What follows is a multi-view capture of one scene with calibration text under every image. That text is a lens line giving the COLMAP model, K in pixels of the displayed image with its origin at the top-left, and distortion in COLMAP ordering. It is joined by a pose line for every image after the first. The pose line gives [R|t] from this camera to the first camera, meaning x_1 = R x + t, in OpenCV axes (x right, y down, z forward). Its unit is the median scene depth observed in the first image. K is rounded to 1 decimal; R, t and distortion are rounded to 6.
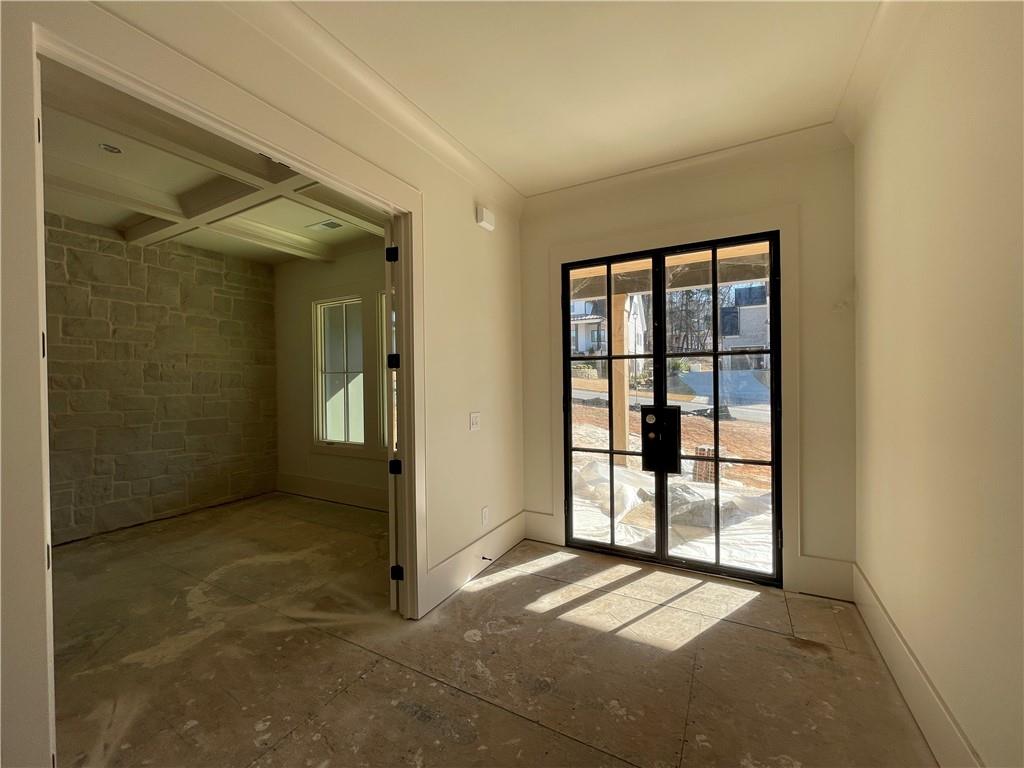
lens RADIAL K [[412.8, 0, 512.0], [0, 412.8, 384.0], [0, 0, 1]] dist [-0.001525, 0.000285]
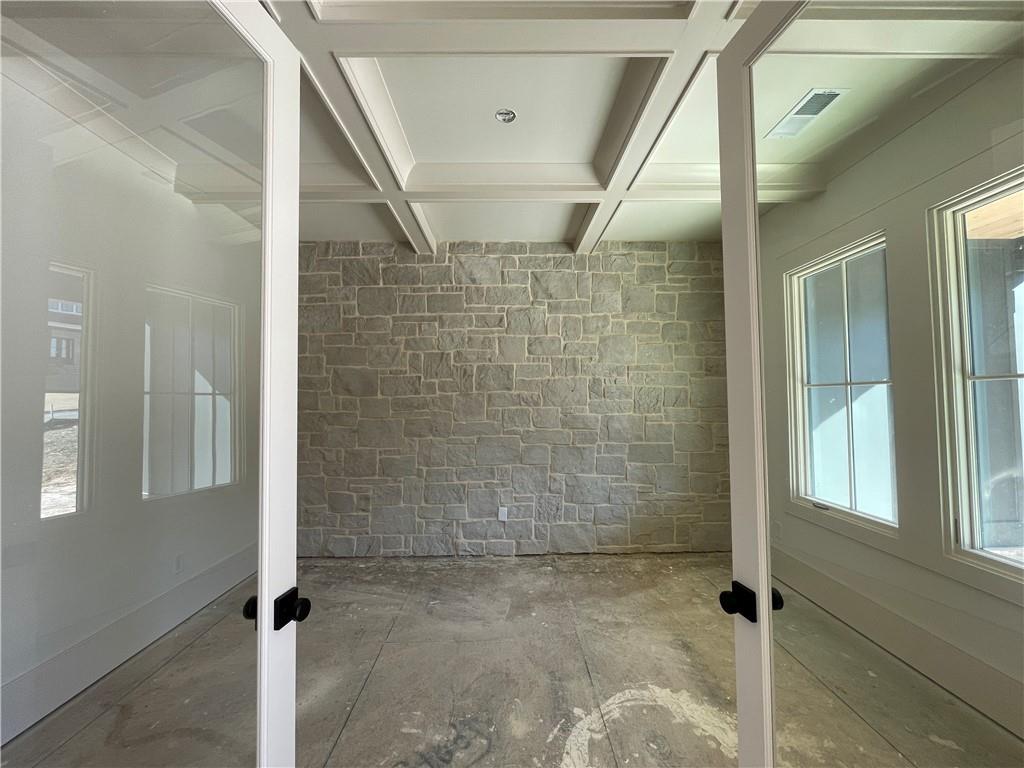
lens RADIAL K [[412.8, 0, 512.0], [0, 412.8, 384.0], [0, 0, 1]] dist [-0.001525, 0.000285]
pose [[0.493299, -0.024891, -0.869504, -0.167315], [-0.005871, 0.999472, -0.031943, -0.007566], [0.869840, 0.020863, 0.492893, 0.382987]]
